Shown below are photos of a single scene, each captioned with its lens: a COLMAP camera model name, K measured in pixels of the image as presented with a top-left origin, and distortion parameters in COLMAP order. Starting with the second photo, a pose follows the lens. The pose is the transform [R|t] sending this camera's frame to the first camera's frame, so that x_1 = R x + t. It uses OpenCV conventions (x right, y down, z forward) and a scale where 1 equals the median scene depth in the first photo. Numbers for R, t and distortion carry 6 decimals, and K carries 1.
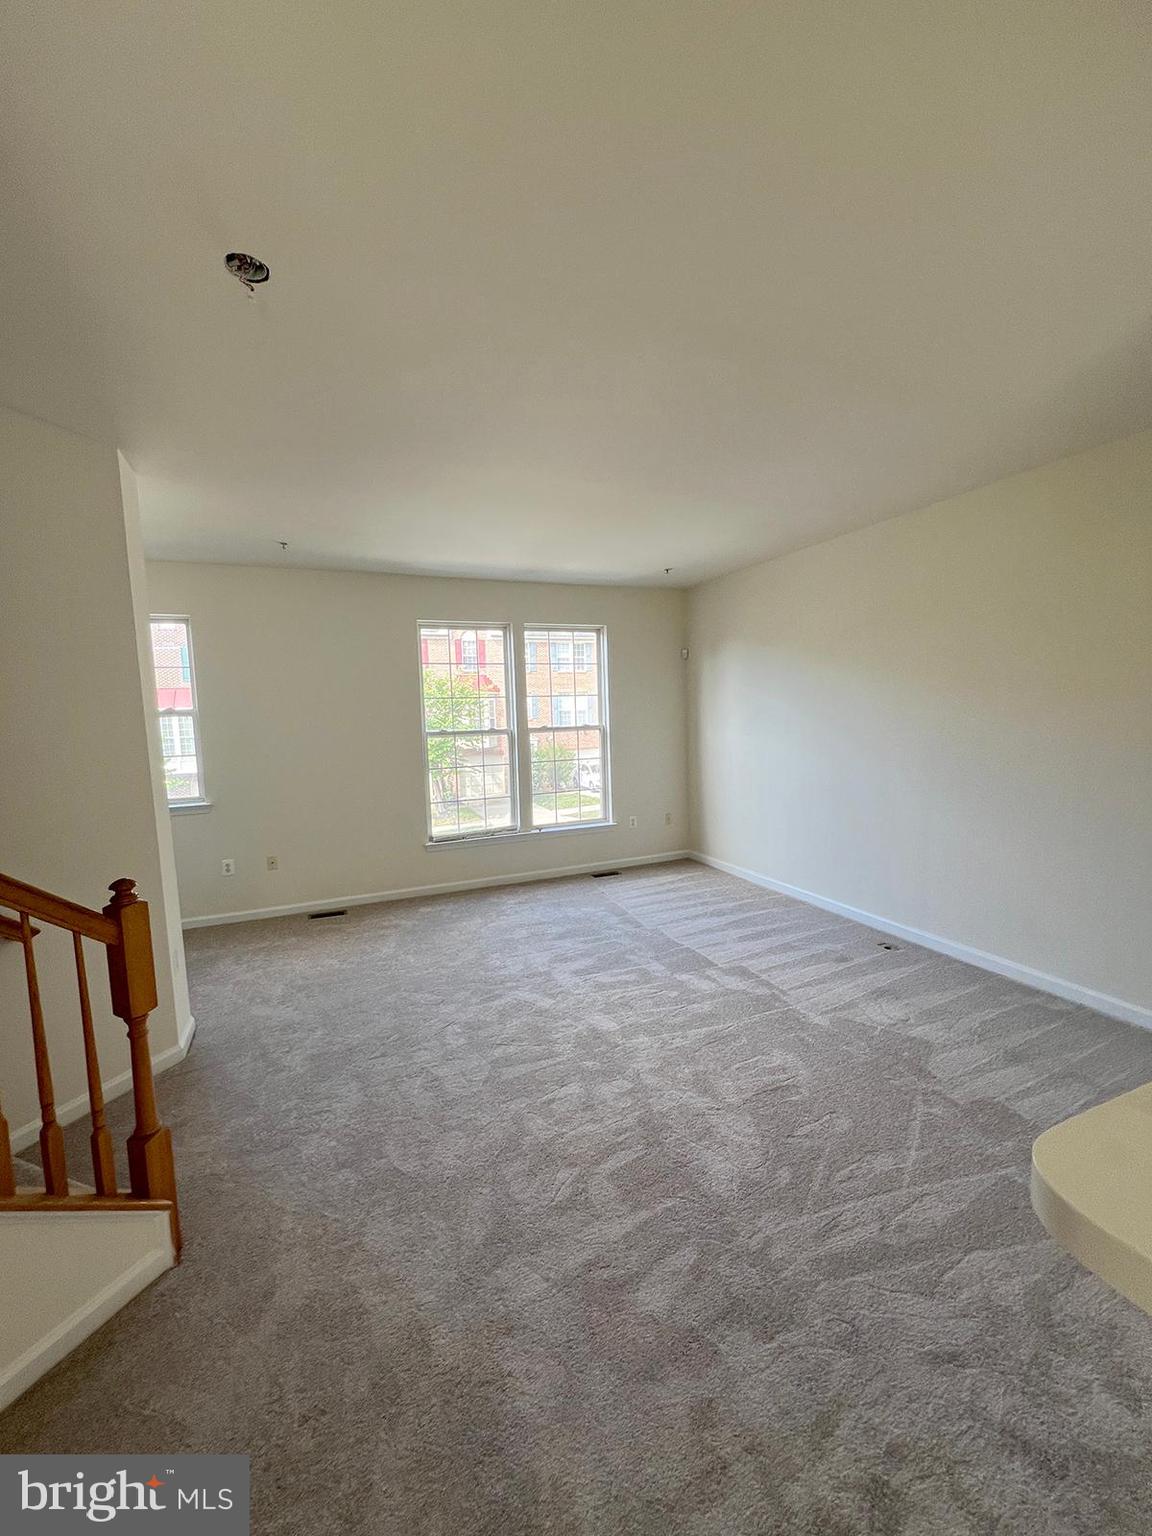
lens RADIAL K [[624.4, 0, 576.0], [0, 624.4, 768.0], [0, 0, 1]] dist [-0.000366, -0.000032]
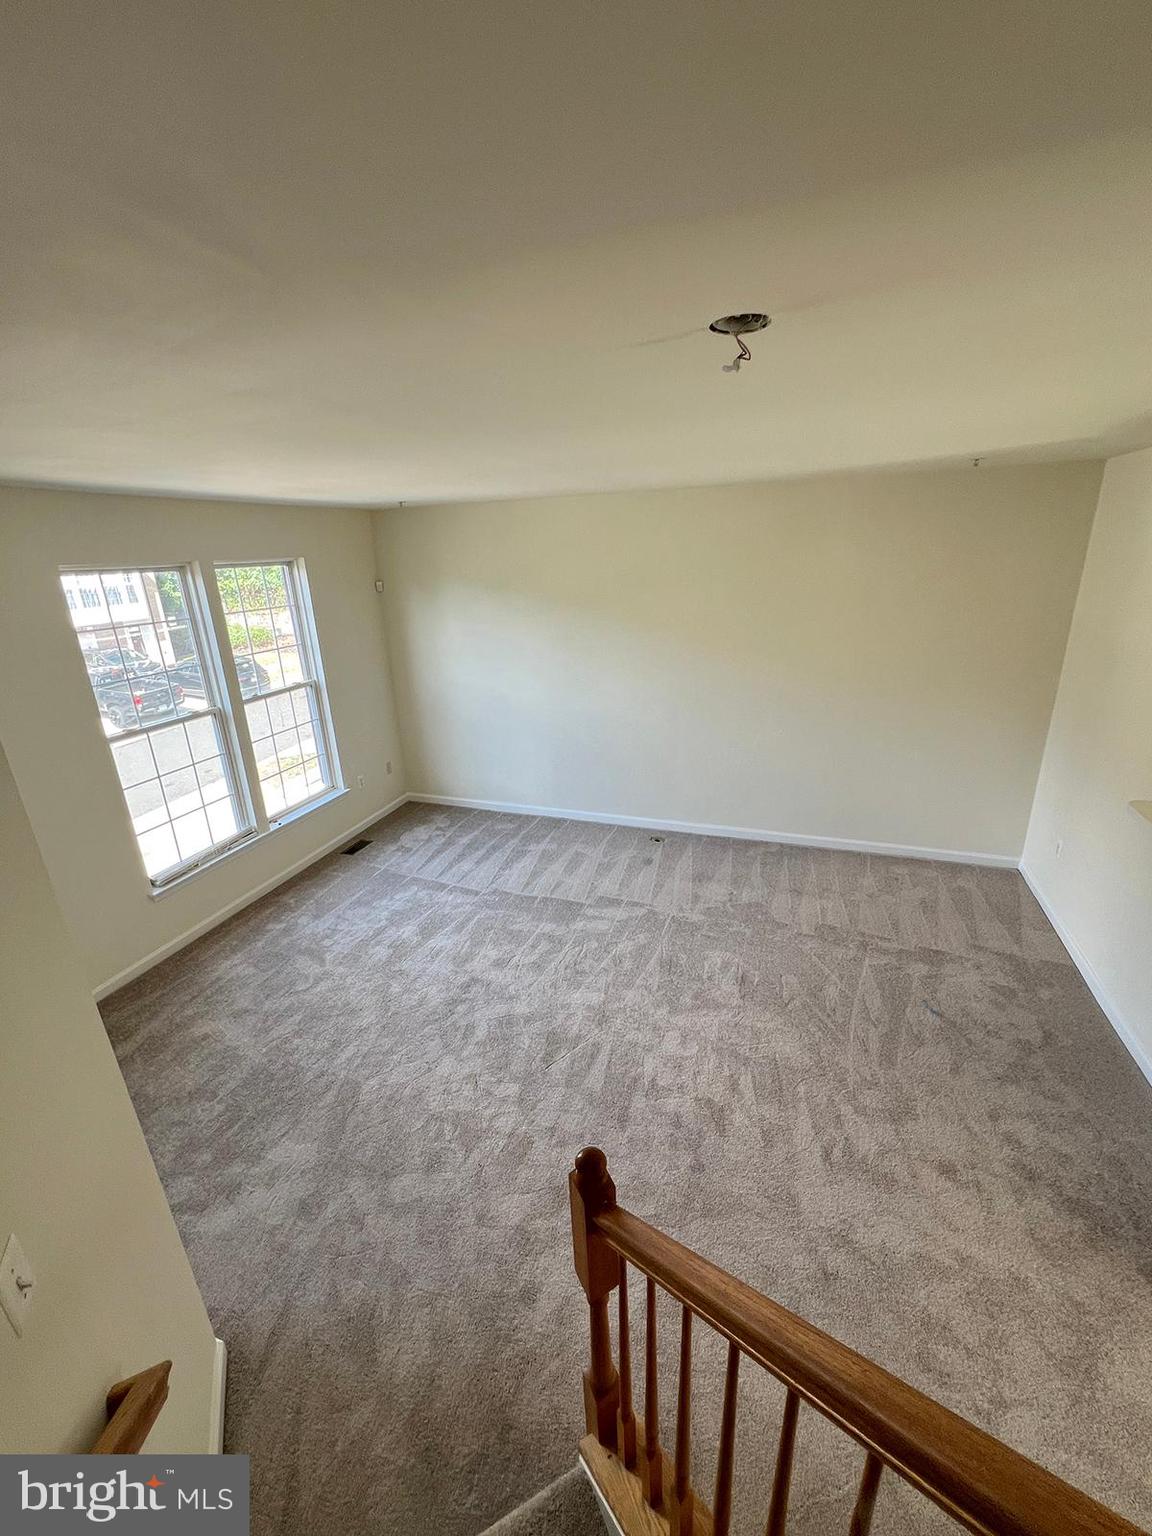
lens RADIAL K [[631.8, 0, 576.0], [0, 631.8, 768.0], [0, 0, 1]] dist [-0.000373, -0.000041]
pose [[0.671980, -0.237631, 0.701409, -0.466995], [0.082139, 0.965193, 0.248305, -0.186200], [-0.736000, -0.109243, 0.668109, 0.223215]]
